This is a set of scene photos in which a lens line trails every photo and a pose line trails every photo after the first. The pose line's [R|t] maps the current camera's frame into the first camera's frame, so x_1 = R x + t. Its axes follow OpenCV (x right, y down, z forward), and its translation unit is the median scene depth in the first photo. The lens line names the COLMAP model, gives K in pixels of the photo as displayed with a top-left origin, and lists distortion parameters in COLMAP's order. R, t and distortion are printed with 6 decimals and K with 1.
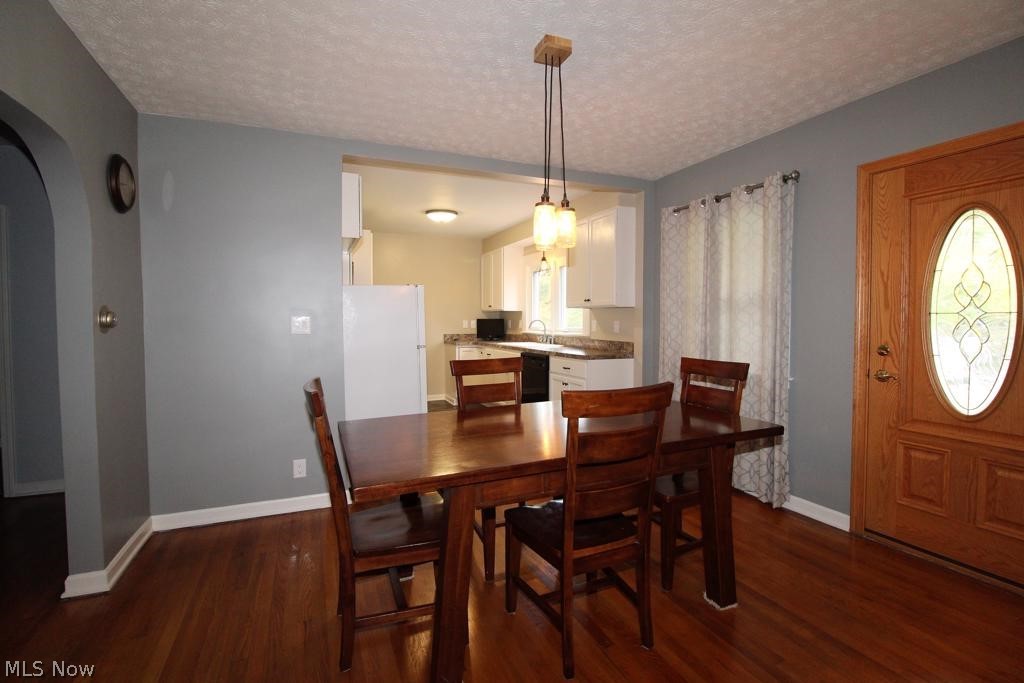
lens RADIAL K [[472.7, 0, 511.2], [0, 472.7, 339.5], [0, 0, 1]] dist [-0.013638, -0.006412]
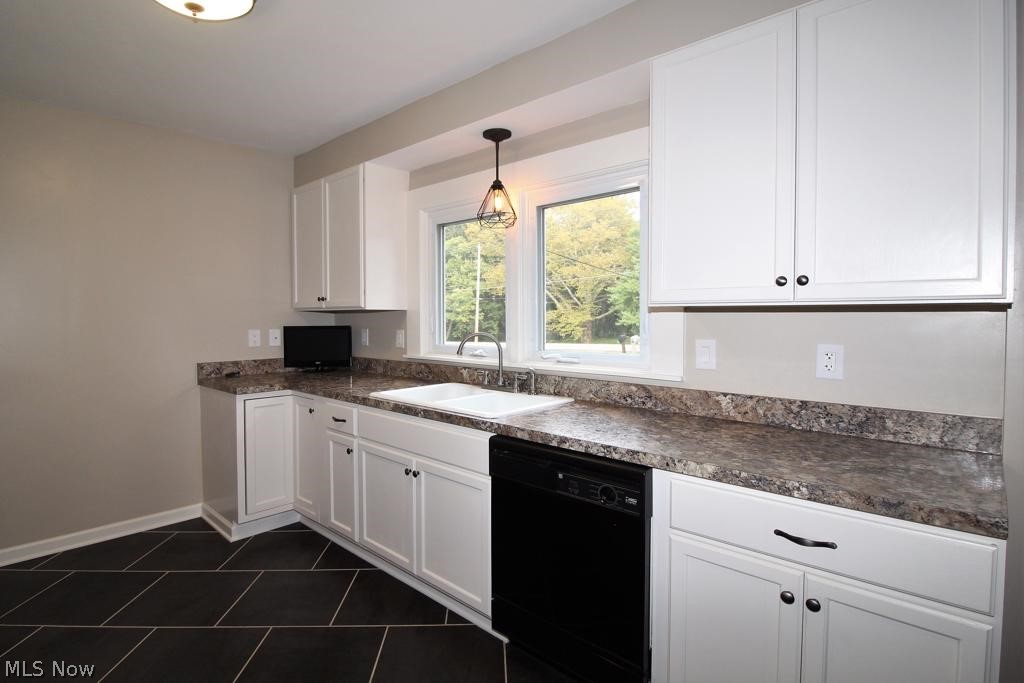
lens RADIAL K [[472.7, 0, 516.7], [0, 472.7, 331.2], [0, 0, 1]] dist [-0.013638, -0.006412]
pose [[0.882572, -0.008155, 0.470107, -0.091051], [0.014935, 0.999831, -0.010693, -0.031777], [-0.469940, 0.016458, 0.882545, 0.517499]]
